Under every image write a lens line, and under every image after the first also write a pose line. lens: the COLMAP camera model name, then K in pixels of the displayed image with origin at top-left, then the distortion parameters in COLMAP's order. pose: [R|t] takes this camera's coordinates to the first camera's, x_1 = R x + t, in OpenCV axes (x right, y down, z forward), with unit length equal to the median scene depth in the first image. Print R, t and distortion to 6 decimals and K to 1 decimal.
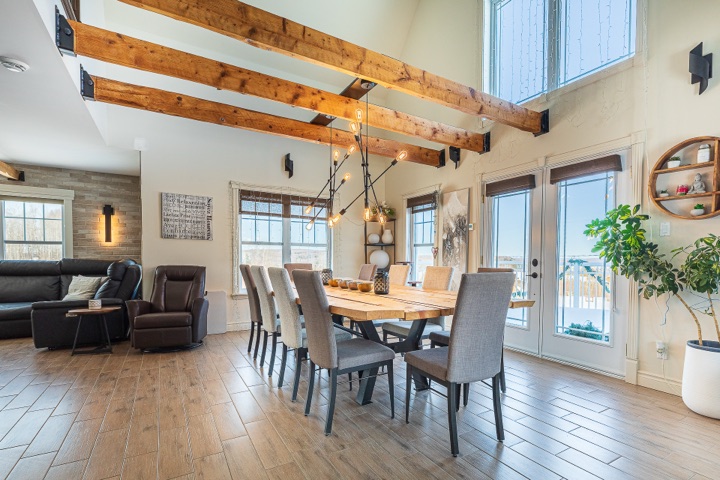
lens RADIAL K [[371.5, 0, 393.4], [0, 371.5, 271.9], [0, 0, 1]] dist [0.004302, -0.000290]
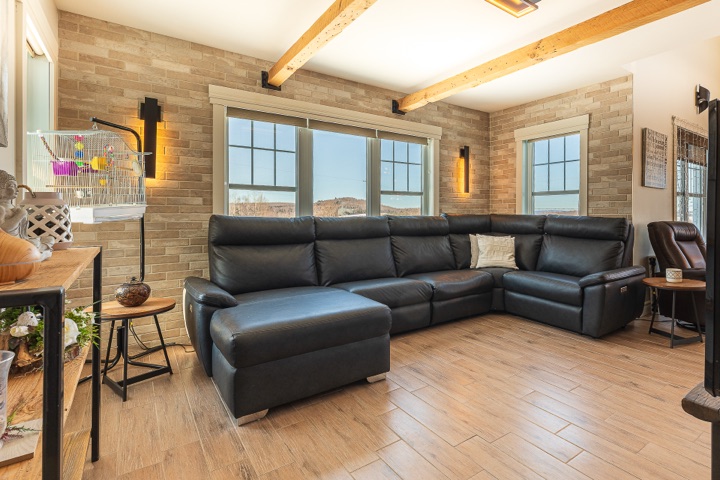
lens RADIAL K [[371.5, 0, 398.0], [0, 371.5, 216.2], [0, 0, 1]] dist [0.004302, -0.000290]
pose [[0.999123, -0.005177, 0.041542, -1.051113], [0.005985, 0.999795, -0.019343, -0.014799], [-0.041433, 0.019575, 0.998950, 0.226135]]
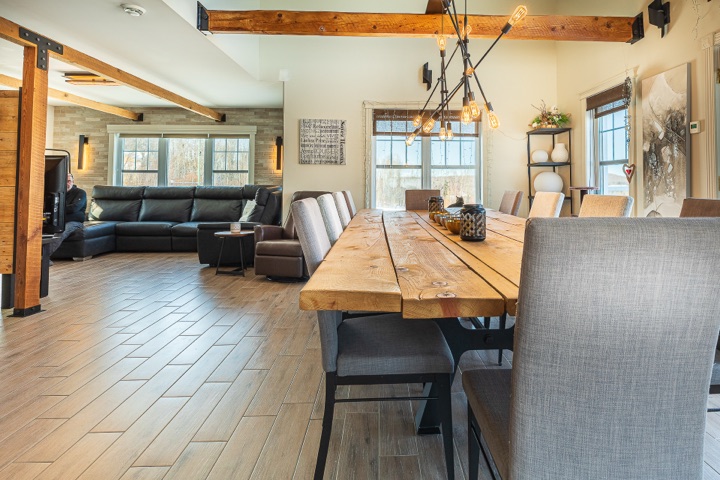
lens RADIAL K [[371.5, 0, 389.5], [0, 371.5, 174.1], [0, 0, 1]] dist [0.004302, -0.000290]
pose [[0.851377, -0.019541, -0.524190, 0.106819], [-0.012902, 0.998223, -0.058168, -0.007472], [0.524395, 0.056286, 0.849613, 0.258253]]
